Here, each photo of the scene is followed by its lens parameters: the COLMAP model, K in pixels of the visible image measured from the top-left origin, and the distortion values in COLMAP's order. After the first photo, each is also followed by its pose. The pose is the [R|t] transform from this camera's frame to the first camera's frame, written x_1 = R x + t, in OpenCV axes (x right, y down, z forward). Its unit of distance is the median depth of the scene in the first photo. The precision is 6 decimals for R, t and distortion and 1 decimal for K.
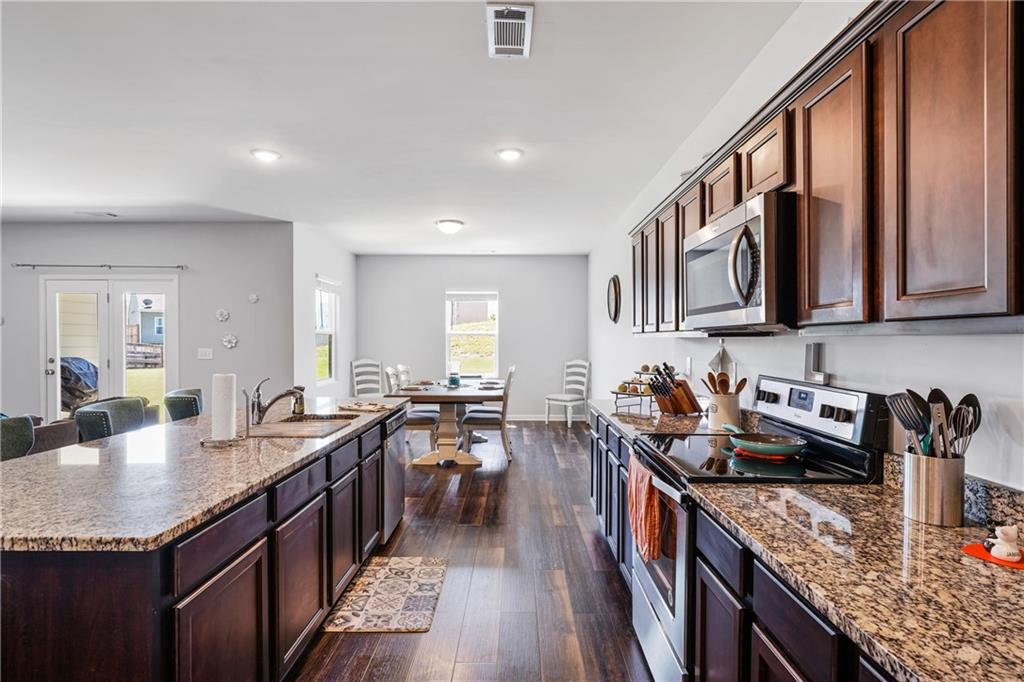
lens RADIAL K [[522.4, 0, 512.0], [0, 522.4, 341.0], [0, 0, 1]] dist [0.003504, 0.000537]
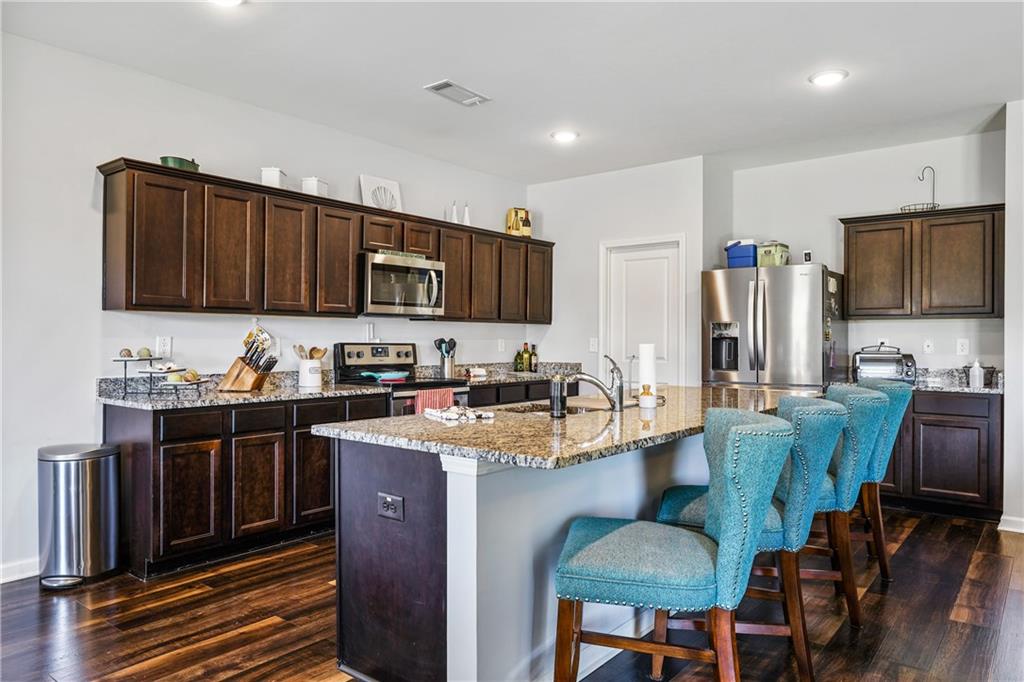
lens RADIAL K [[686.5, 0, 512.0], [0, 686.5, 341.0], [0, 0, 1]] dist [-0.000795, -0.000053]
pose [[-0.786588, -0.003414, 0.617469, -0.515994], [-0.000741, 0.999989, 0.004585, 0.021245], [-0.617478, 0.003149, -0.786582, 0.983880]]
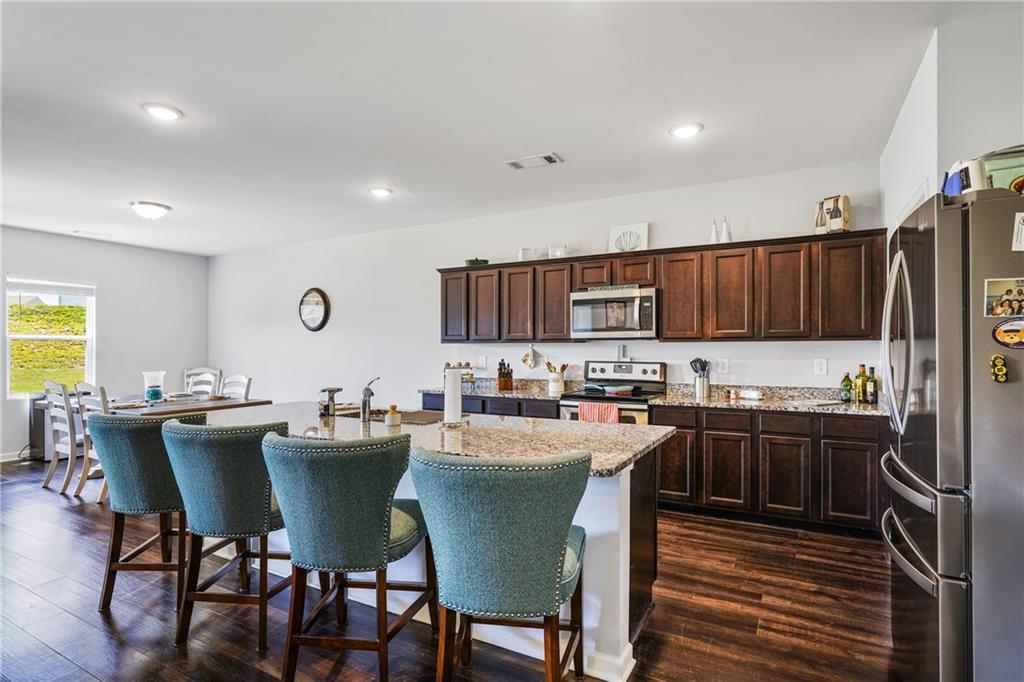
lens RADIAL K [[520.4, 0, 508.6], [0, 520.4, 352.5], [0, 0, 1]] dist [-0.000388, 0.000109]
pose [[0.482440, -0.007845, 0.875894, -0.638841], [0.004393, 0.999969, 0.006537, 0.007098], [-0.875918, 0.000694, 0.482459, 0.114591]]
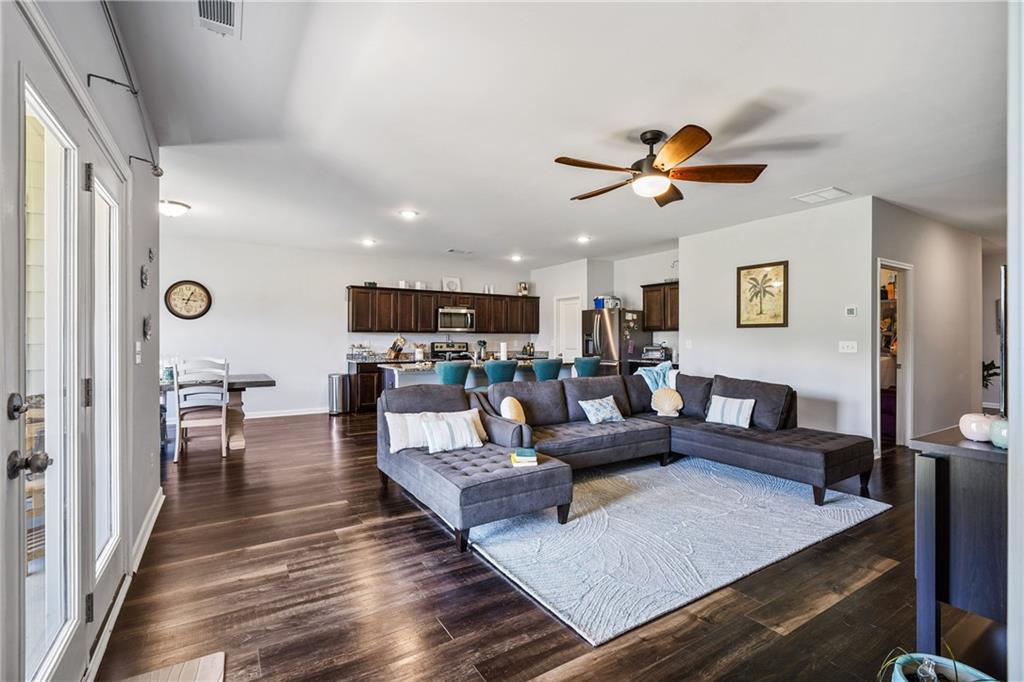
lens RADIAL K [[470.4, 0, 512.3], [0, 470.4, 339.1], [0, 0, 1]] dist [-0.014953, 0.007575]
pose [[-0.536549, 0.001239, 0.843868, -1.288219], [0.003015, 0.999995, 0.000448, 0.016803], [-0.843864, 0.002784, -0.536551, 1.054595]]
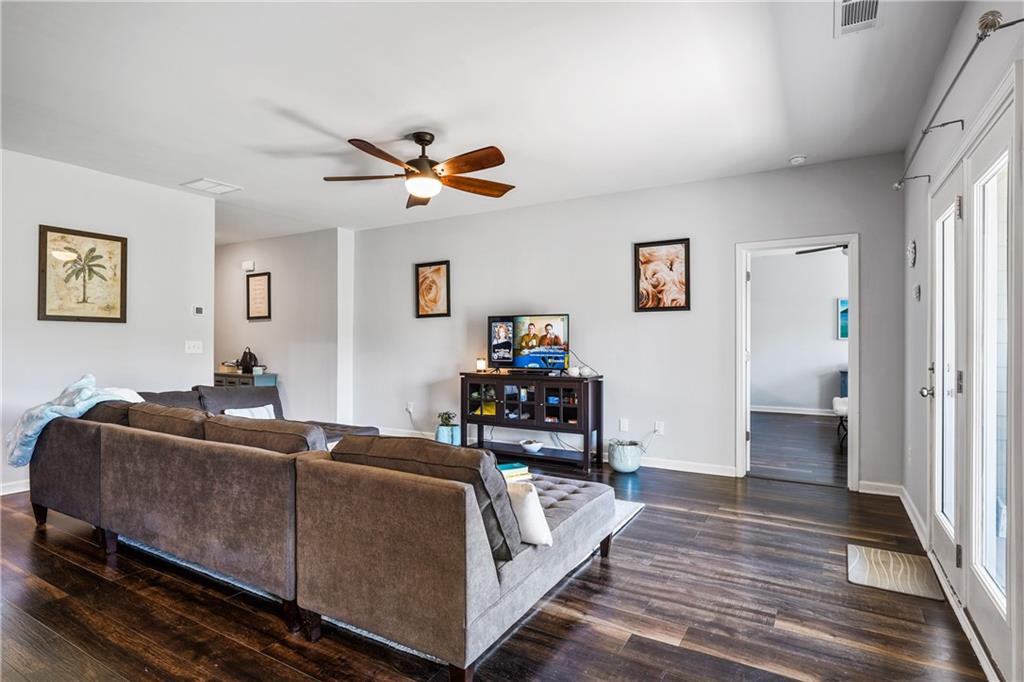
lens RADIAL K [[538.3, 0, 512.0], [0, 538.3, 341.0], [0, 0, 1]] dist [-0.002472, -0.000773]
pose [[-0.492255, -0.002043, -0.870449, -0.296299], [-0.005003, 0.999987, 0.000483, 0.019541], [0.870437, 0.004593, -0.492259, 1.022215]]
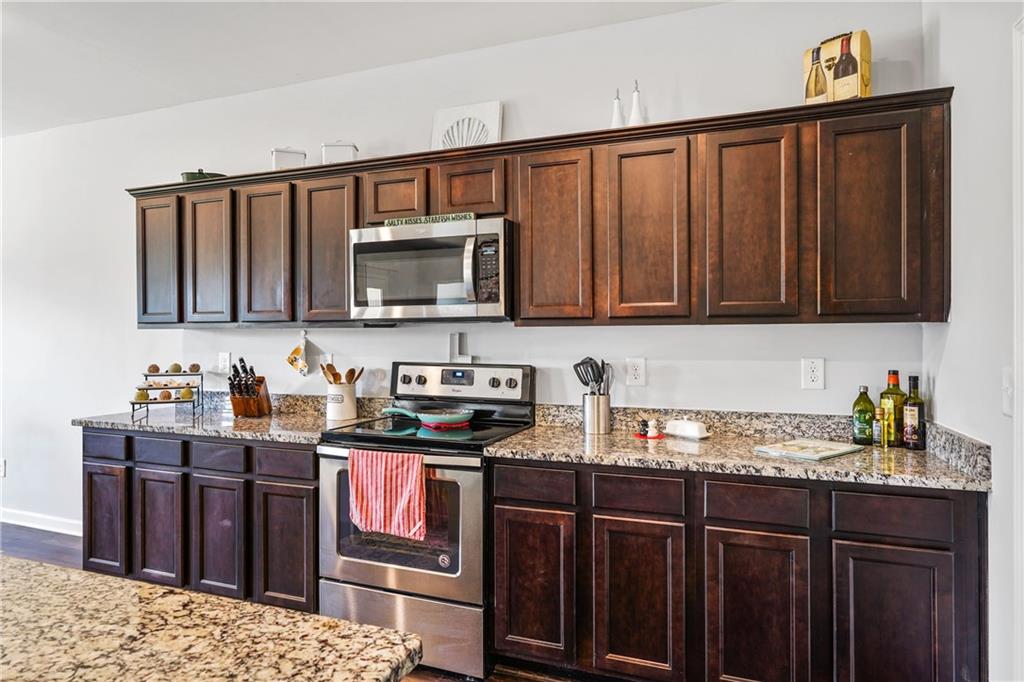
lens RADIAL K [[596.5, 0, 509.6], [0, 596.5, 335.8], [0, 0, 1]] dist [0.001771, 0.000422]
pose [[0.344928, -0.001001, 0.938629, -0.271403], [0.005908, 0.999982, -0.001105, 0.005251], [-0.938611, 0.005927, 0.344927, 0.140248]]
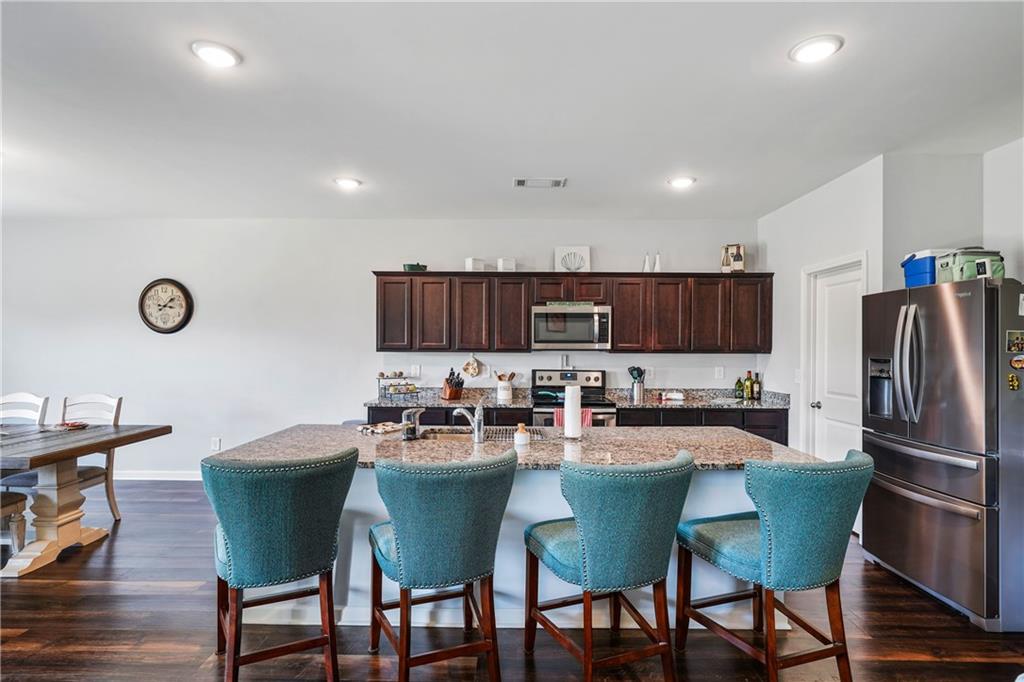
lens RADIAL K [[522.7, 0, 508.1], [0, 522.7, 349.2], [0, 0, 1]] dist [-0.003864, -0.000780]
pose [[0.005817, -0.003236, 0.999978, -0.748944], [-0.000918, 0.999994, 0.003242, -0.012137], [-0.999983, -0.000937, 0.005814, 0.466489]]
